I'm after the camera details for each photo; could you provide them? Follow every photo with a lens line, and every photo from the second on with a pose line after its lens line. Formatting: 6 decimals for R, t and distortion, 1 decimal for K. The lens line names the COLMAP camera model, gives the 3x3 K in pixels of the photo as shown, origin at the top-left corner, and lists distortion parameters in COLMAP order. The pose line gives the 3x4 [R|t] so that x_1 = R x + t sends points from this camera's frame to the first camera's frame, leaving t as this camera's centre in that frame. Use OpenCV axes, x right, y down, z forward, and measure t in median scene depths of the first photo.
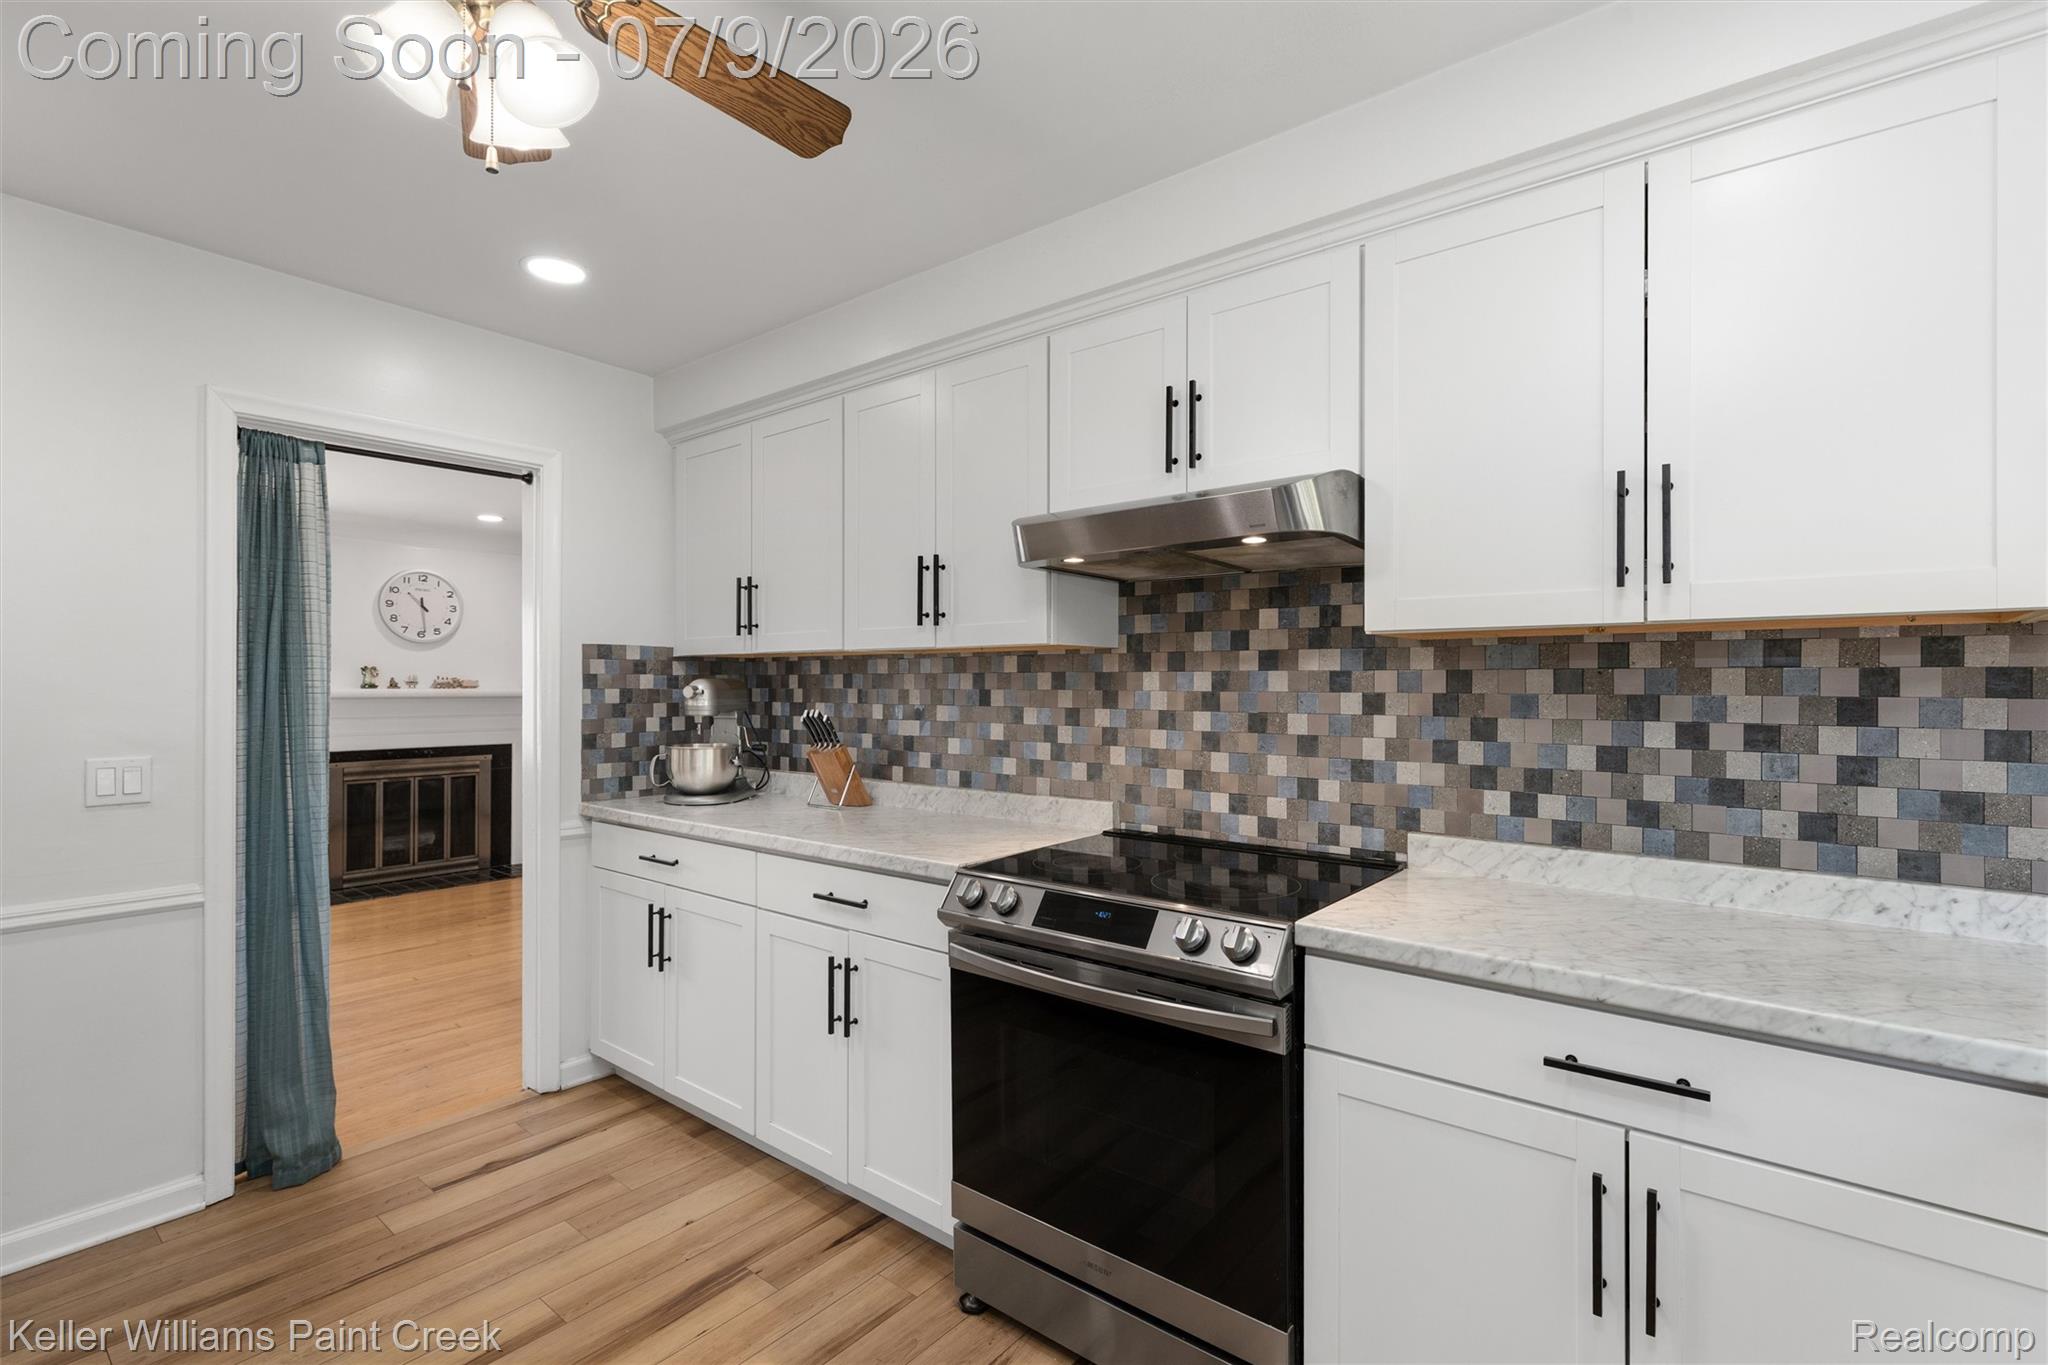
lens RADIAL K [[928.4, 0, 1034.6], [0, 928.4, 679.9], [0, 0, 1]] dist [0.008590, -0.002418]
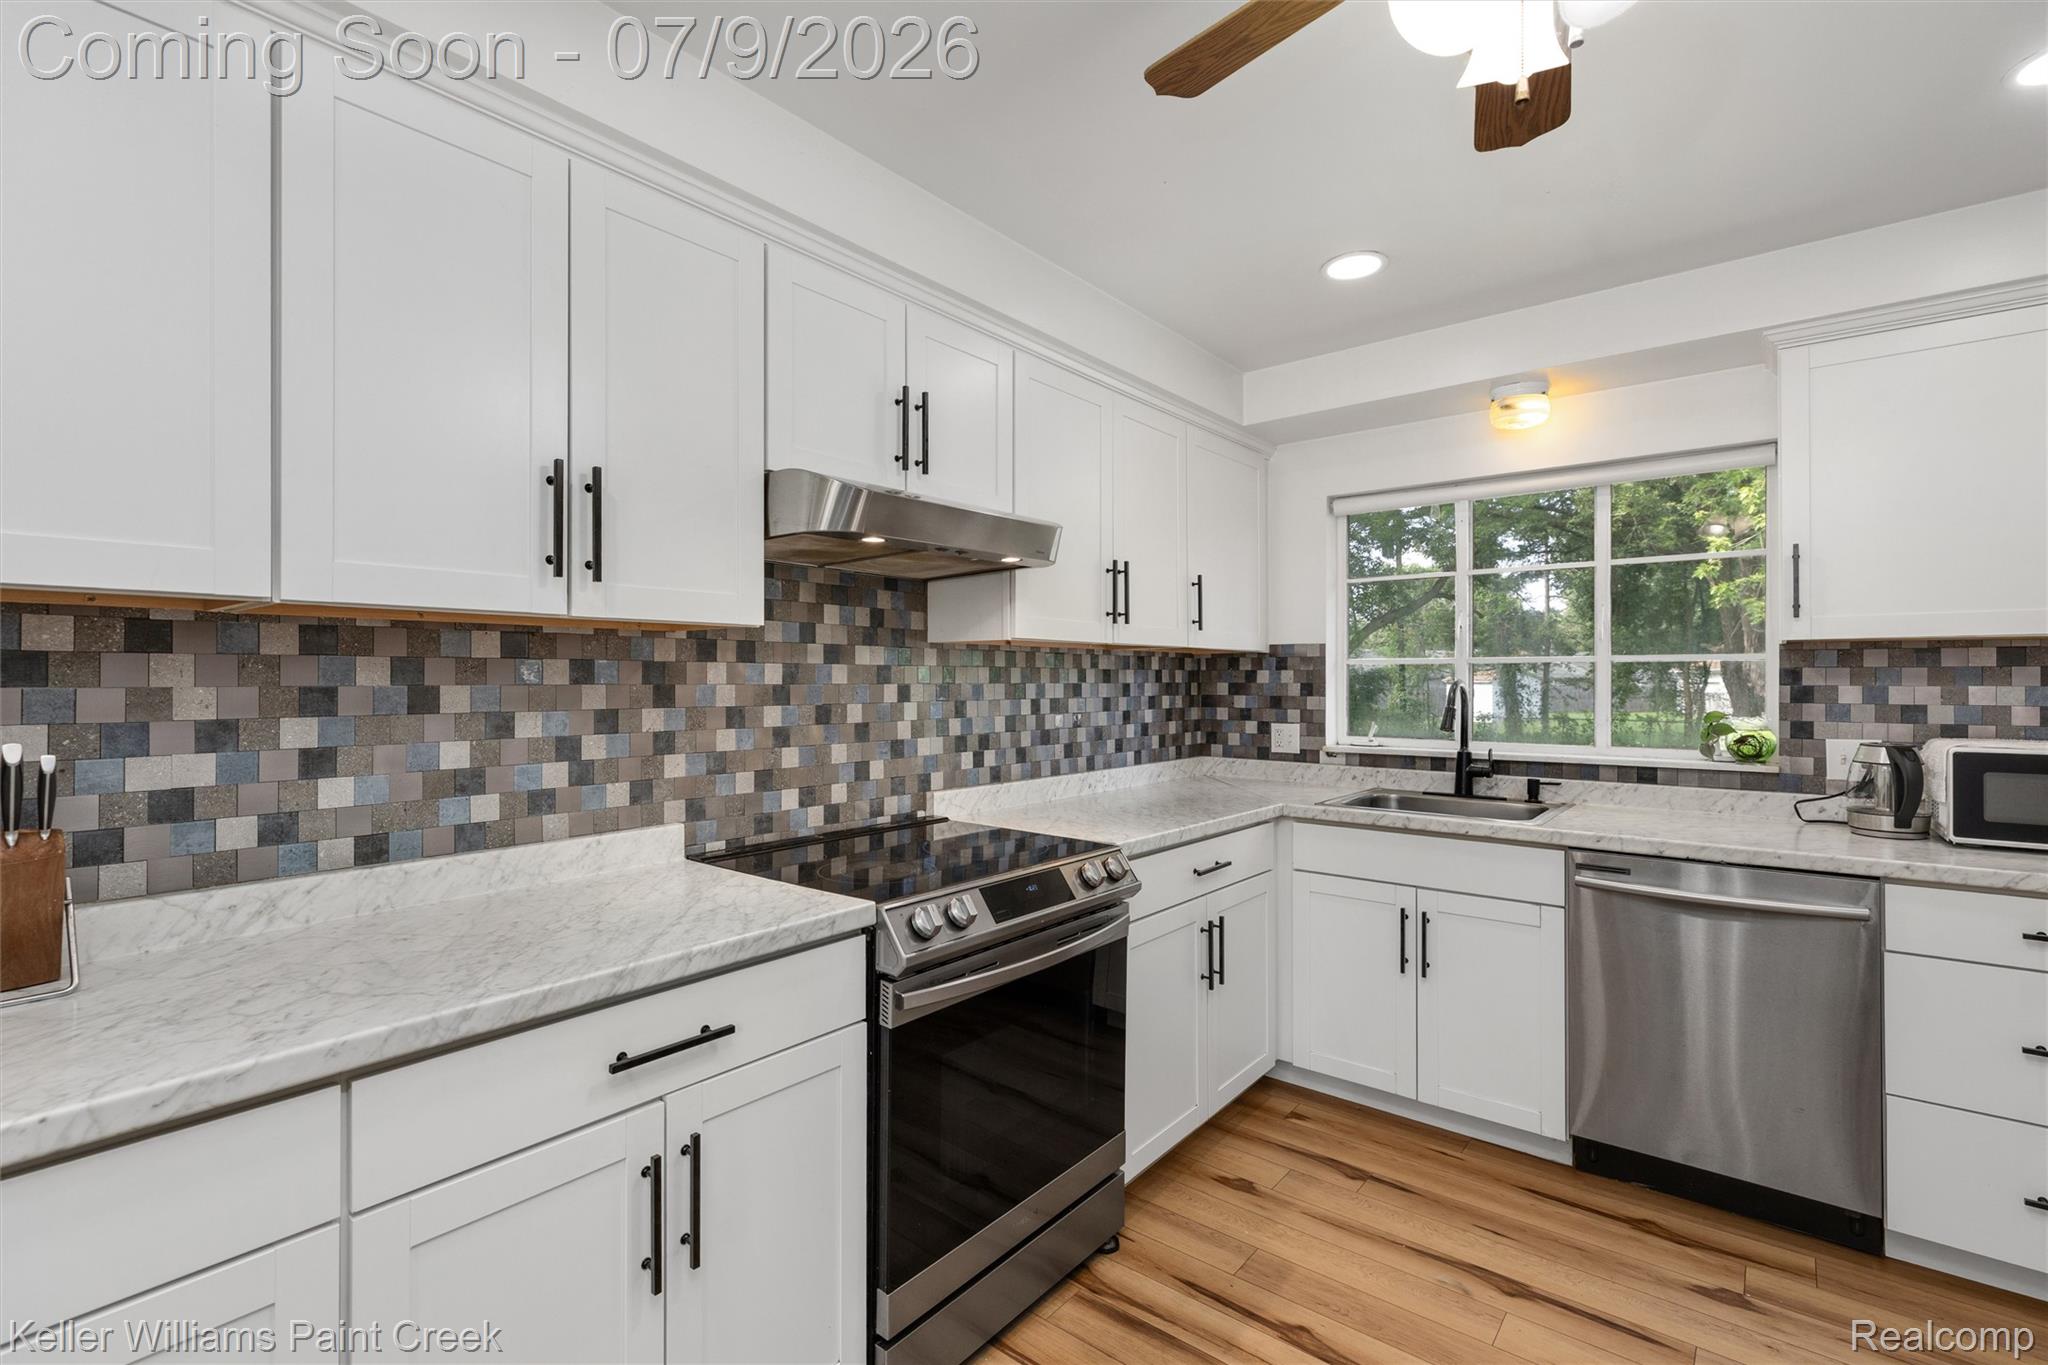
lens RADIAL K [[928.4, 0, 1014.6], [0, 928.4, 675.2], [0, 0, 1]] dist [0.008590, -0.002418]
pose [[0.018649, 0.000556, 0.999826, -0.959366], [-0.007194, 0.999974, -0.000422, 0.002256], [-0.999800, -0.007185, 0.018652, 0.941861]]
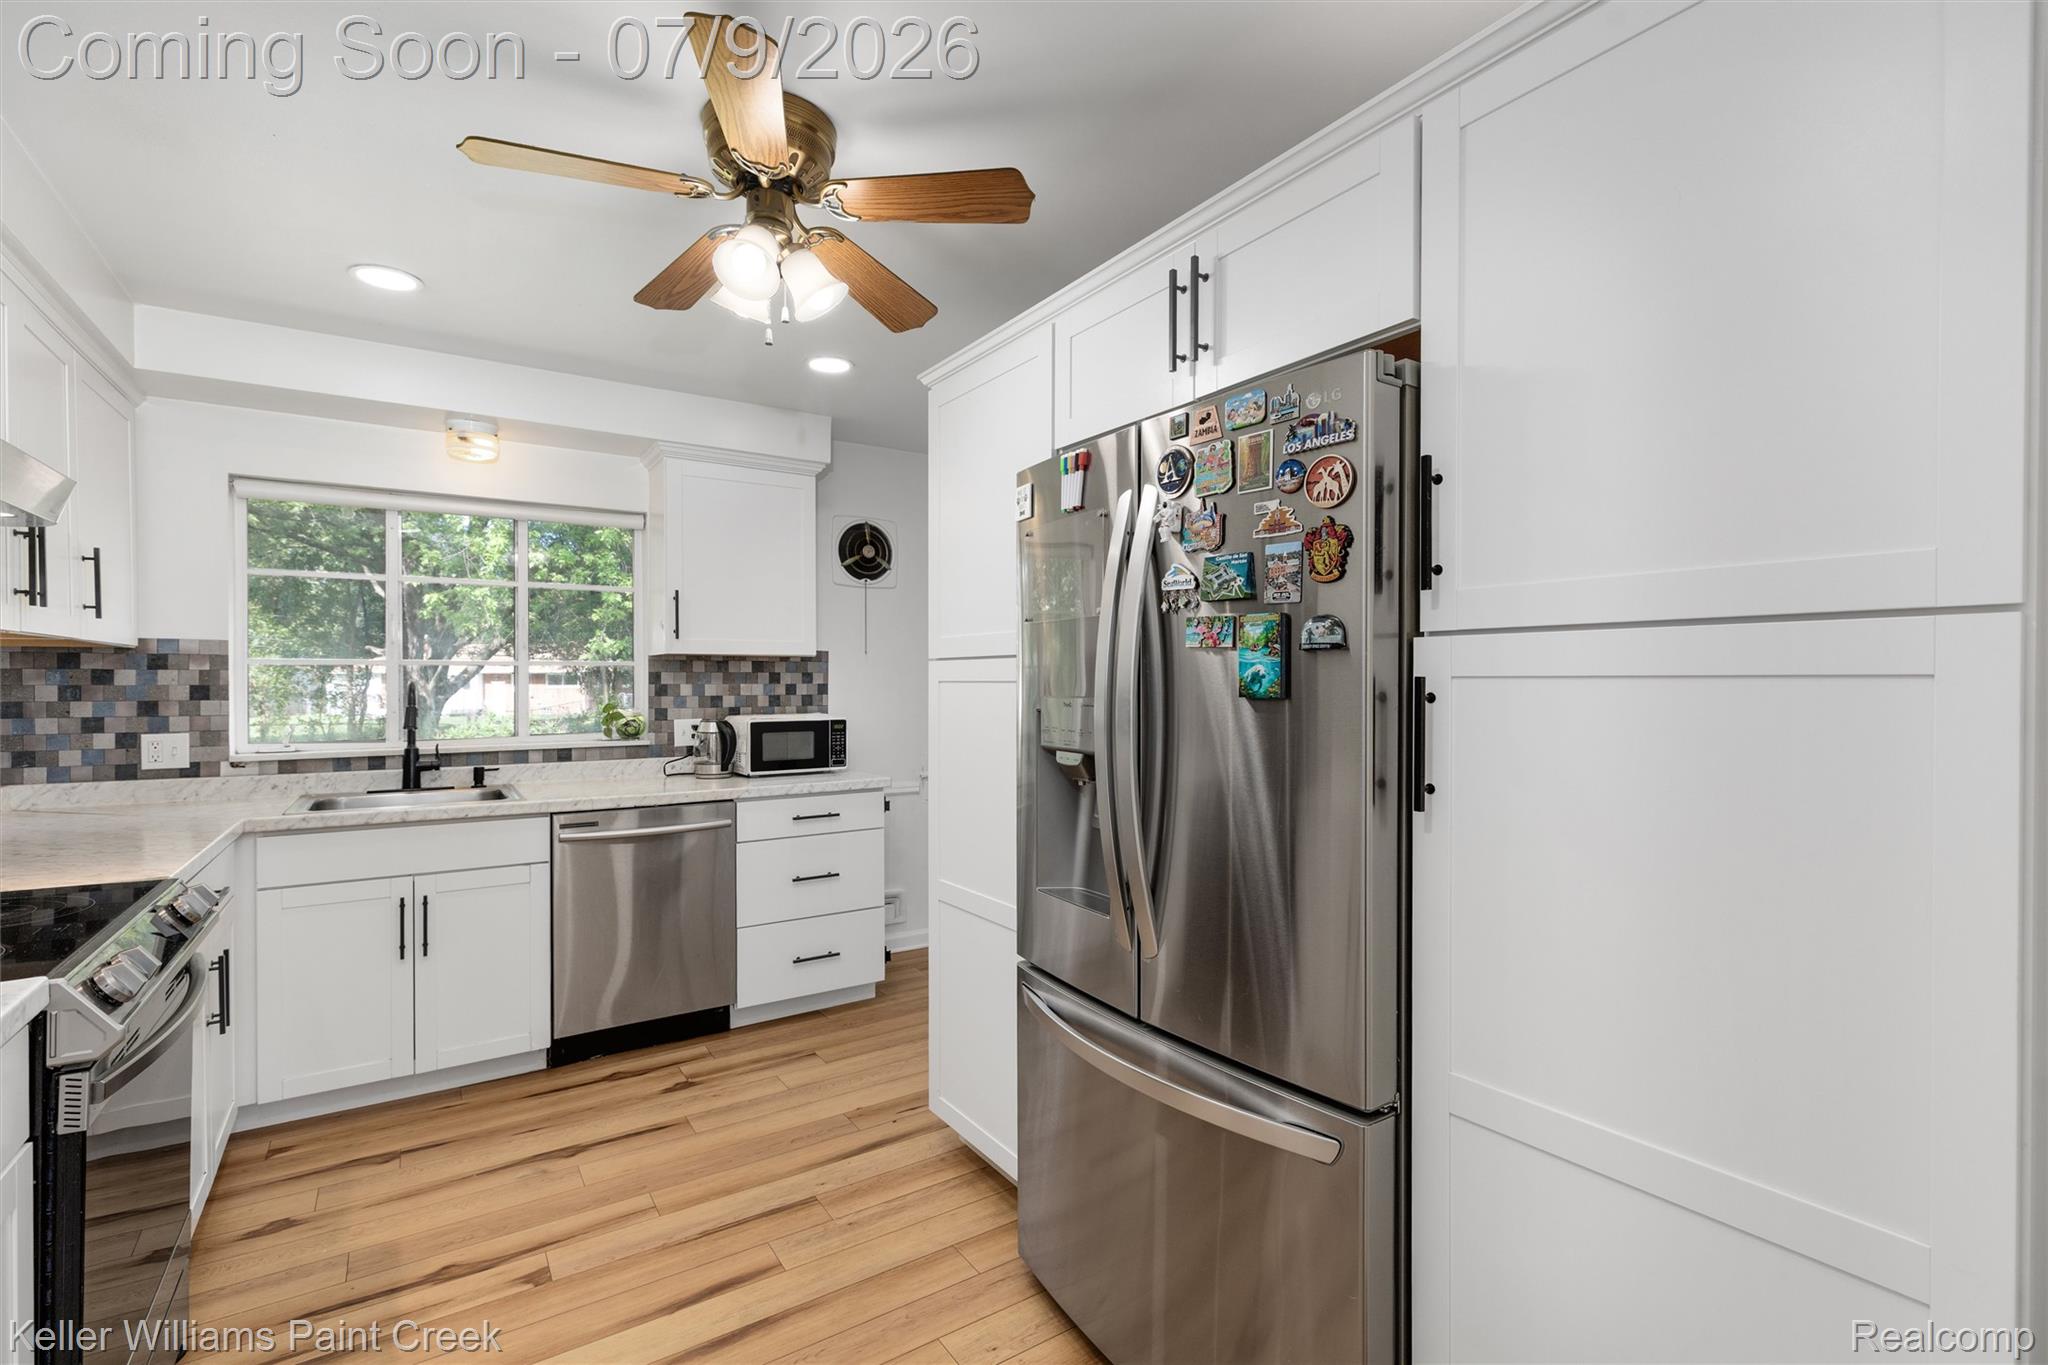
lens RADIAL K [[928.4, 0, 1030.1], [0, 928.4, 687.8], [0, 0, 1]] dist [0.008590, -0.002418]
pose [[-0.951460, -0.004323, 0.307744, -0.946966], [-0.003861, 0.999990, 0.002109, 0.009317], [-0.307750, 0.000818, -0.951467, 1.498129]]
